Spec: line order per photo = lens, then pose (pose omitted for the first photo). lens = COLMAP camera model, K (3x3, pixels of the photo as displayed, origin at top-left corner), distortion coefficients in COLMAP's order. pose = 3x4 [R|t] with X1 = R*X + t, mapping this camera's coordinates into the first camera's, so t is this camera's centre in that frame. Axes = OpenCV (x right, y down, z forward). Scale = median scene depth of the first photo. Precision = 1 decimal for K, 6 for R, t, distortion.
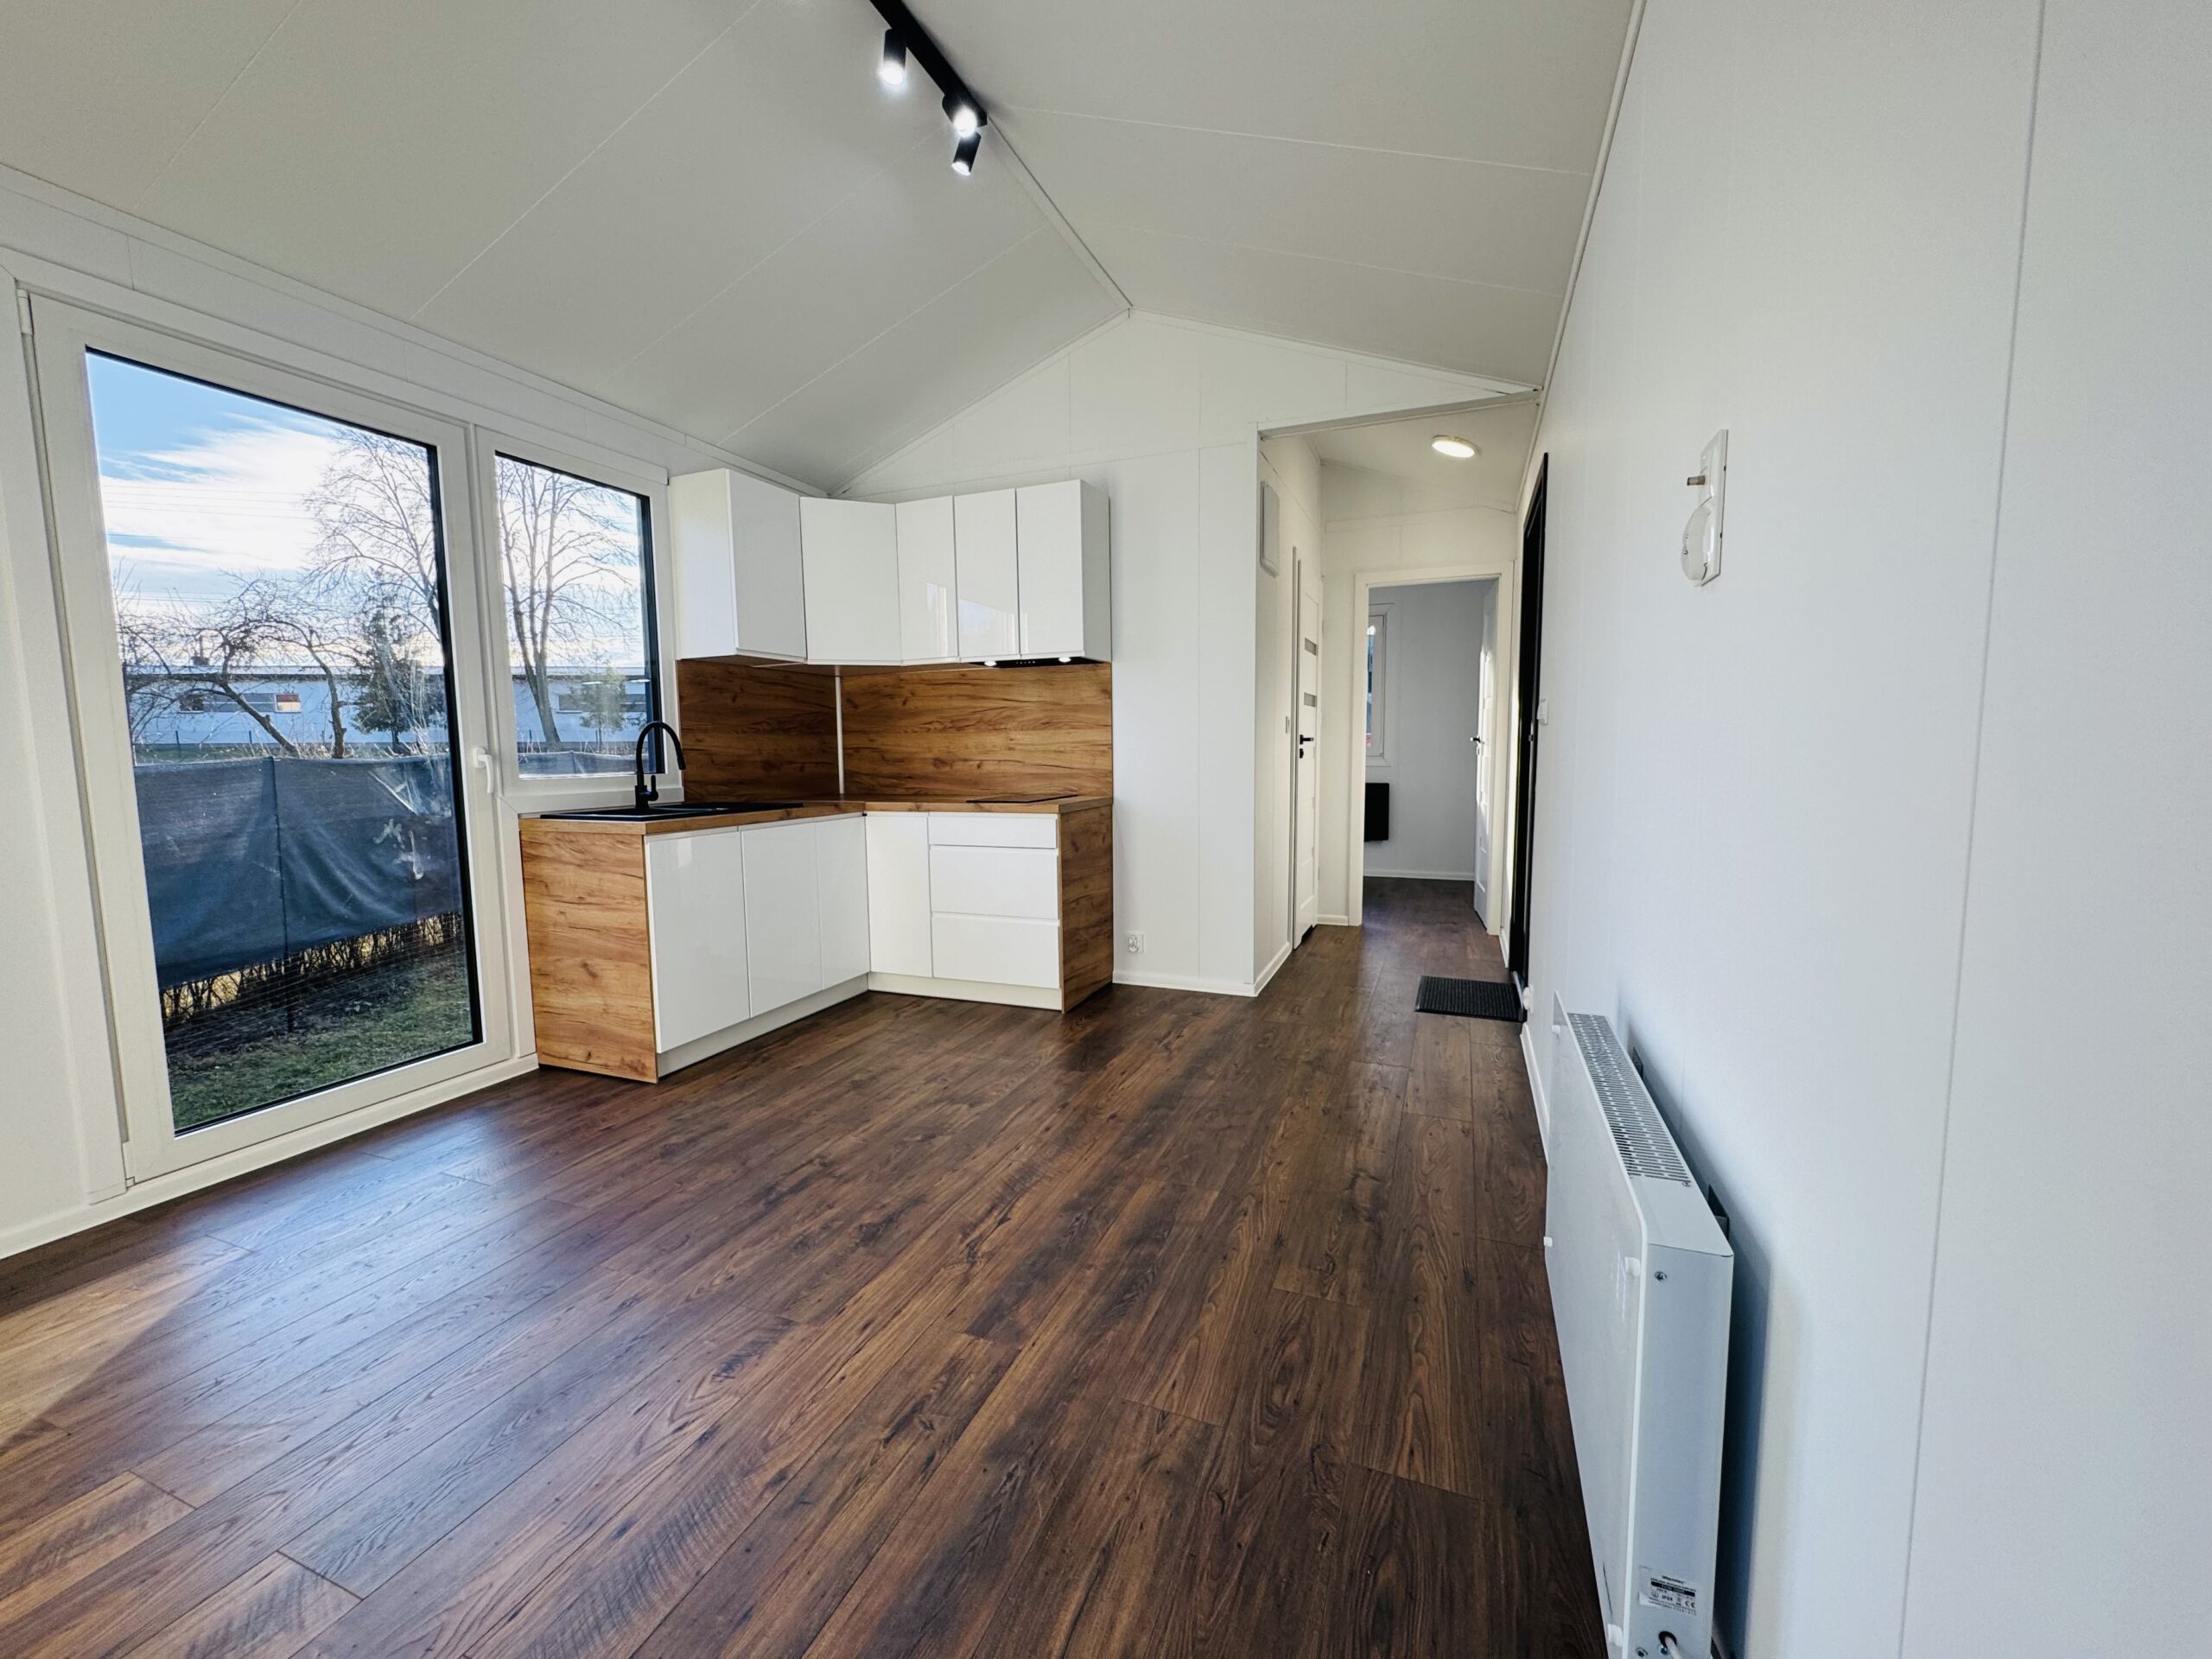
lens RADIAL K [[889.4, 0, 1103.3], [0, 889.4, 829.0], [0, 0, 1]] dist [-0.004064, 0.000433]
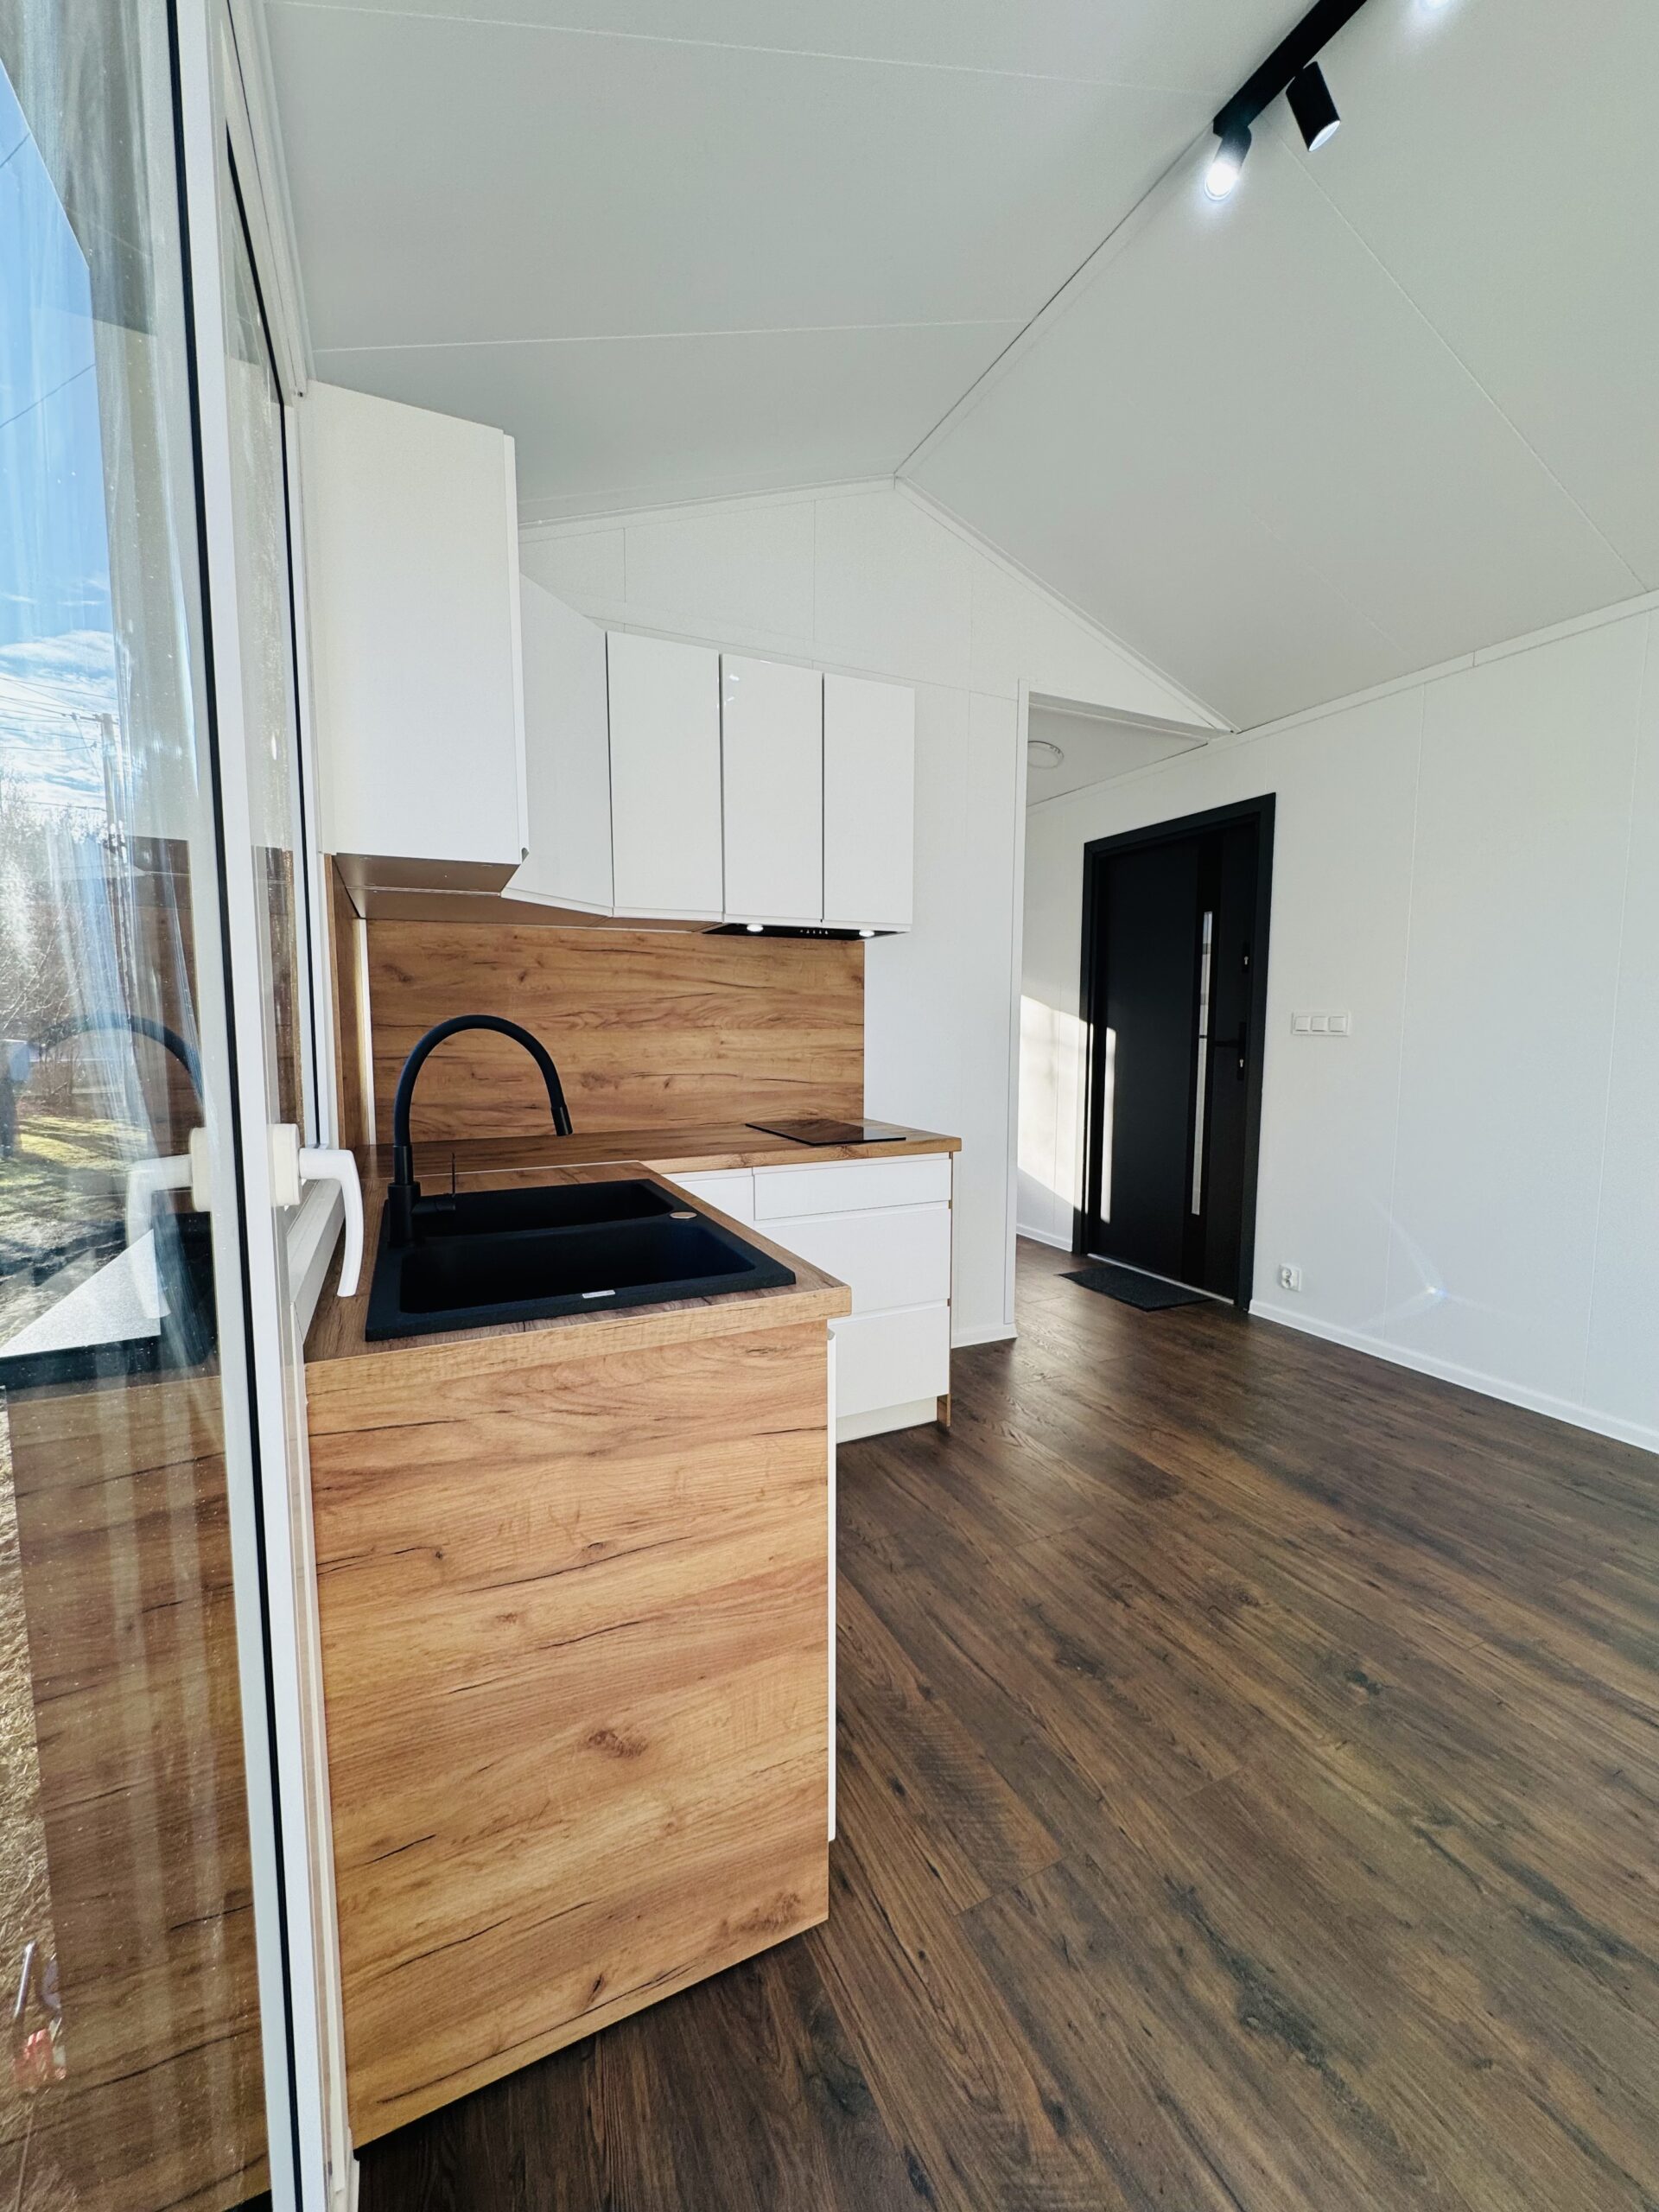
lens RADIAL K [[889.4, 0, 828.8], [0, 889.4, 1101.7], [0, 0, 1]] dist [-0.004064, 0.000433]
pose [[0.676090, -0.054382, 0.734809, -0.618885], [0.060152, 0.998017, 0.018517, -0.073571], [-0.734359, 0.031681, 0.678021, 0.566971]]
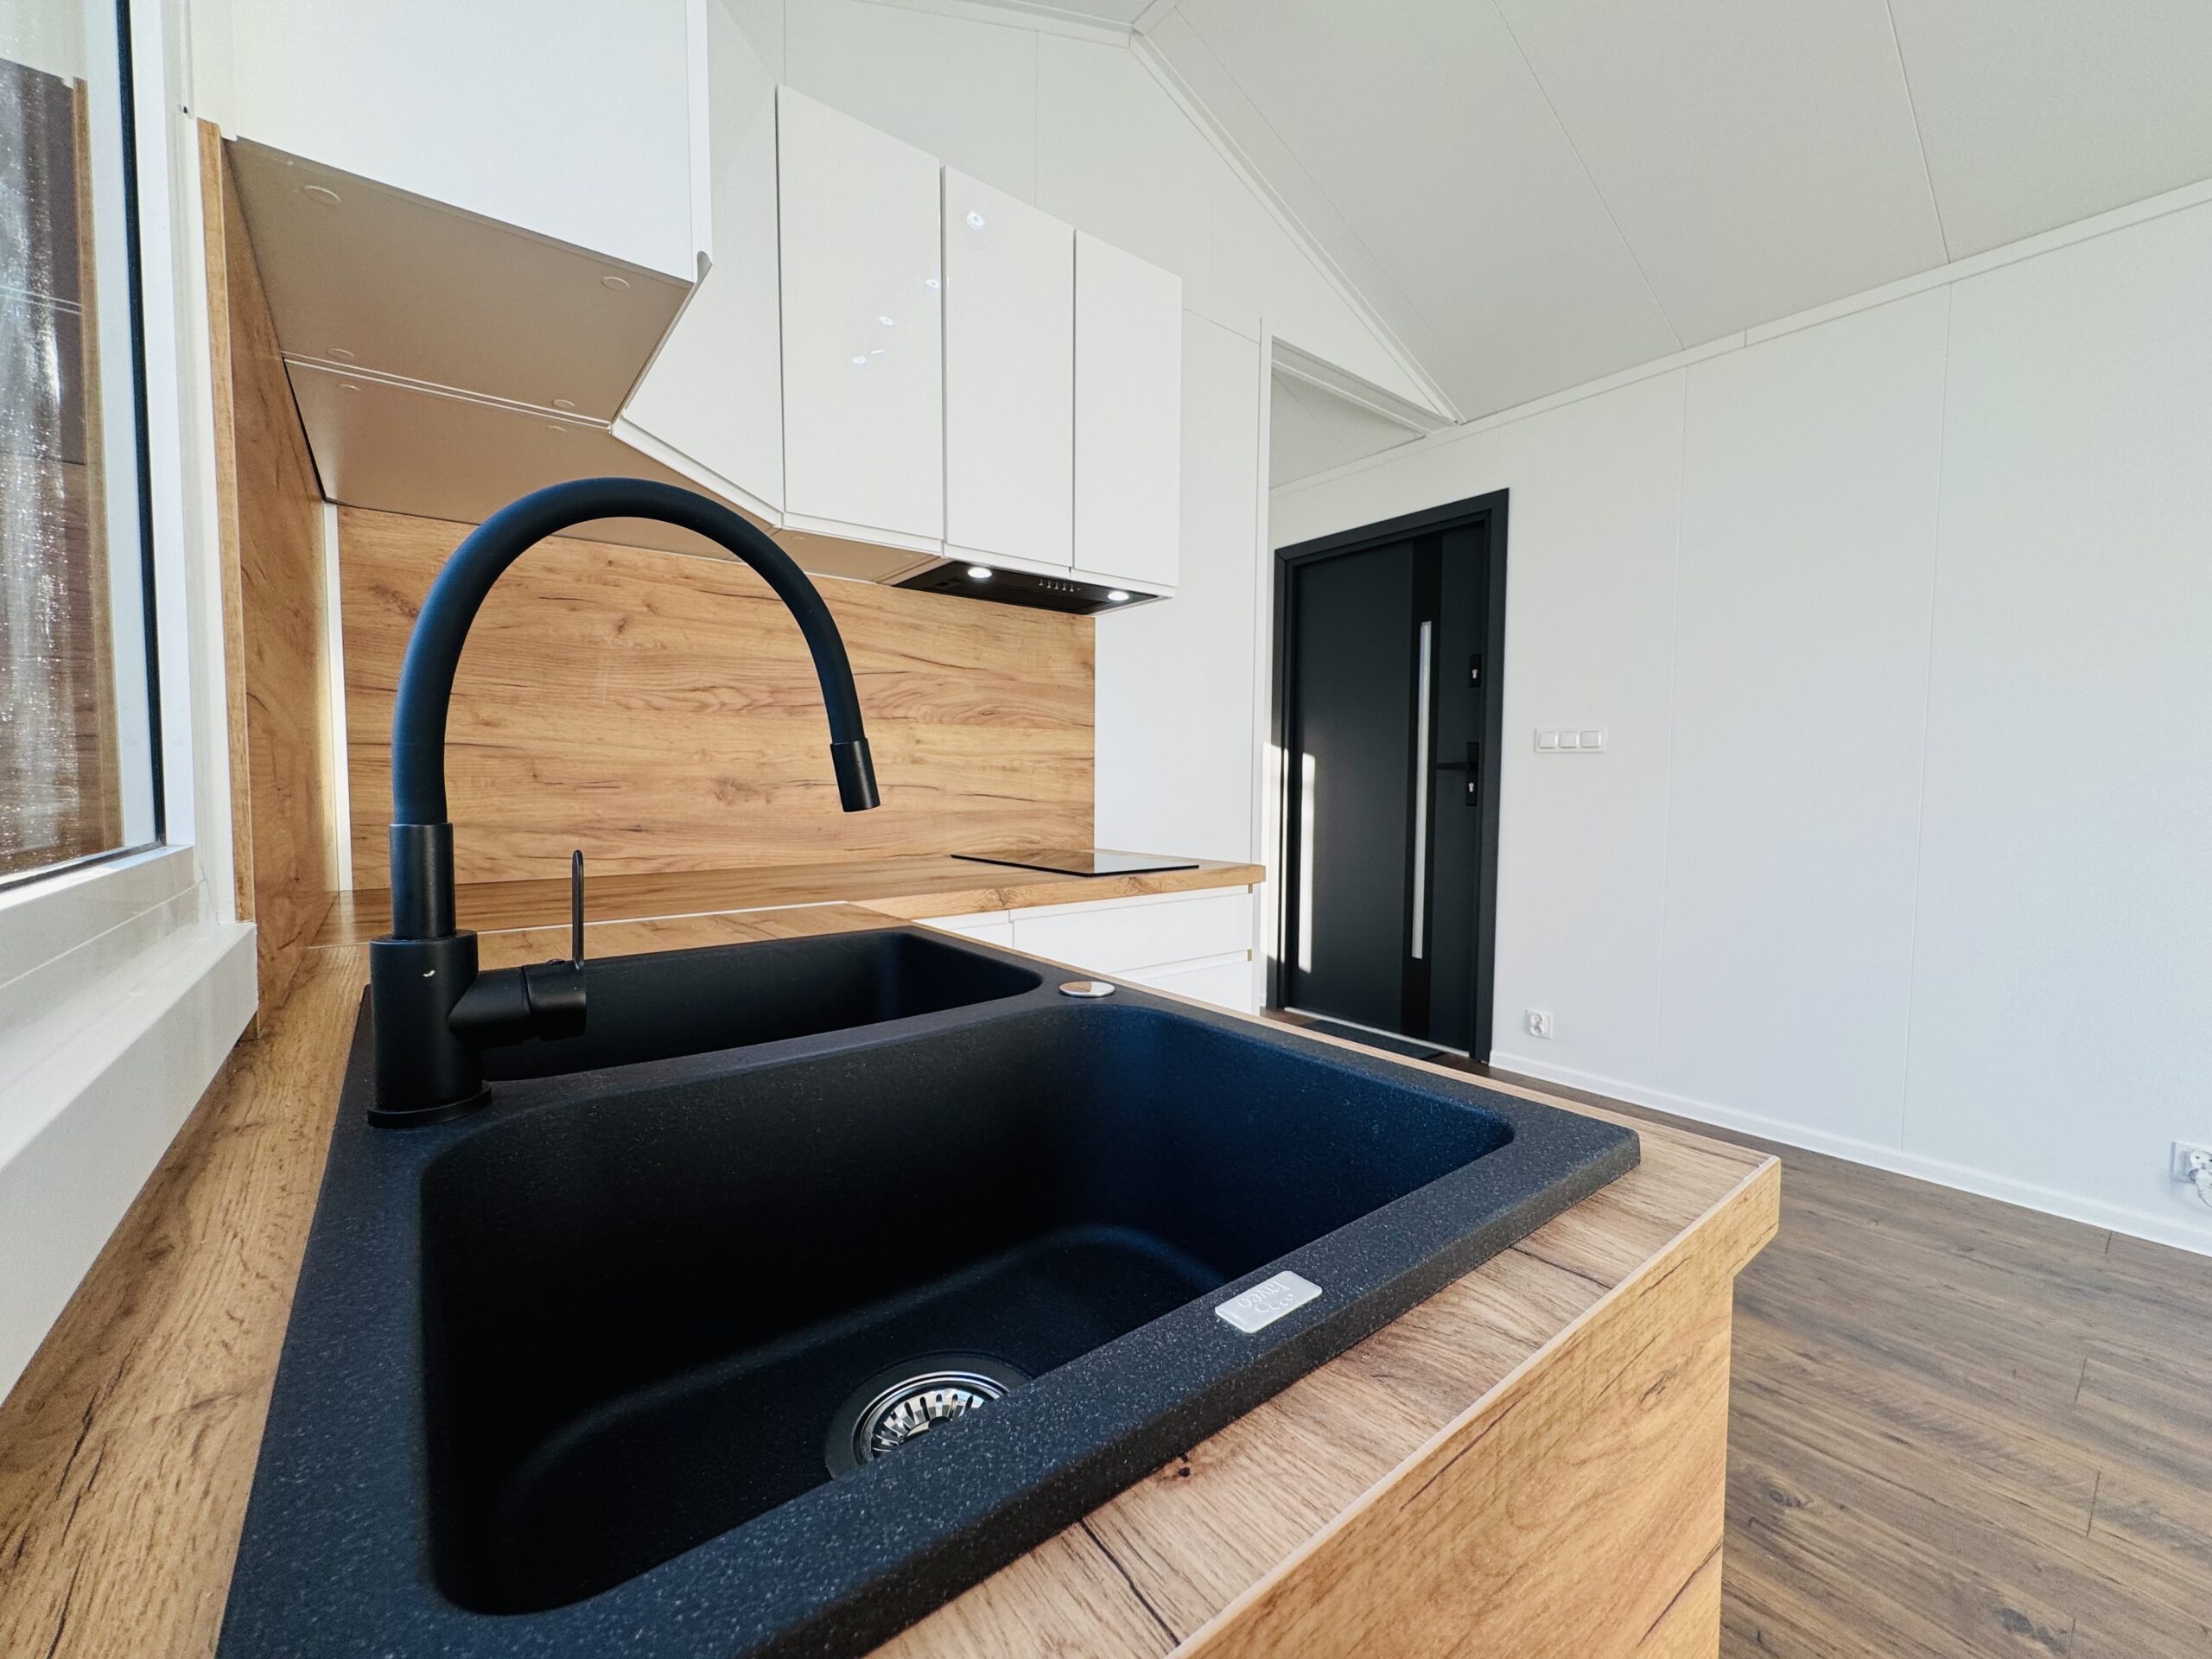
lens RADIAL K [[889.4, 0, 1103.3], [0, 889.4, 829.0], [0, 0, 1]] dist [-0.004064, 0.000433]
pose [[0.495263, -0.033961, 0.868079, -0.536626], [0.071229, 0.997459, -0.001616, -0.053111], [-0.865818, 0.062633, 0.496424, 0.783912]]
